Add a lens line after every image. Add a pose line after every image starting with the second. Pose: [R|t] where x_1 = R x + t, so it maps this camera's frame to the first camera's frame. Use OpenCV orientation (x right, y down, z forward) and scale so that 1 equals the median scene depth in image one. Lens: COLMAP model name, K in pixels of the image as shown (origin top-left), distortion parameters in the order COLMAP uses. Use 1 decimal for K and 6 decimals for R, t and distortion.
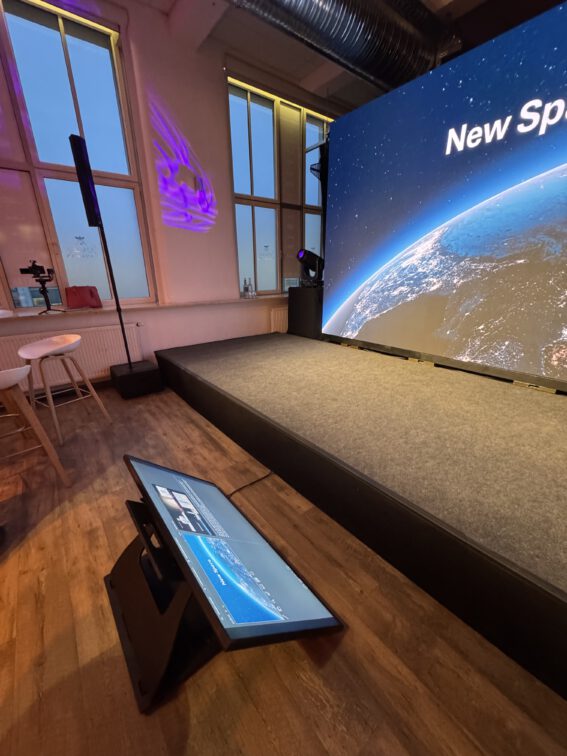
lens RADIAL K [[307.6, 0, 283.5], [0, 307.6, 378.0], [0, 0, 1]] dist [0.014993, 0.000061]
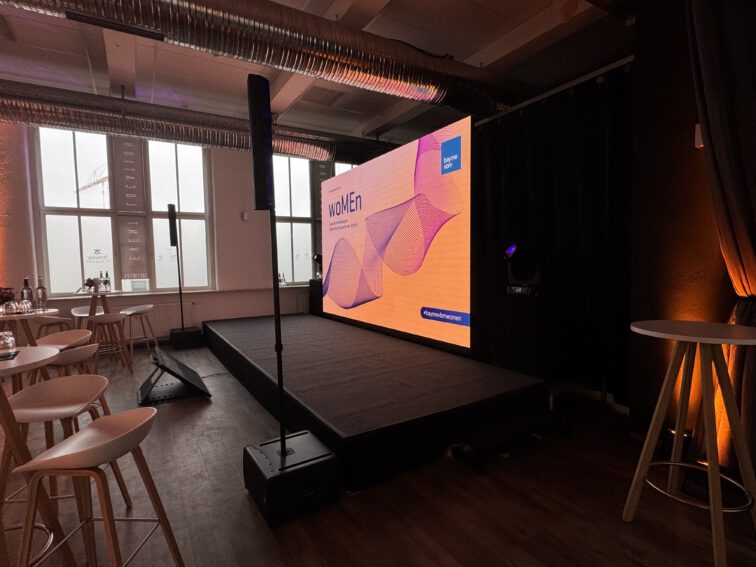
lens RADIAL K [[399.6, 0, 378.0], [0, 399.6, 283.5], [0, 0, 1]] dist [-0.000449, 0.000004]
pose [[0.993702, 0.004739, -0.111957, 0.652398], [-0.034146, 0.964395, -0.262254, 0.217779], [0.106728, 0.264425, 0.958482, -0.808365]]
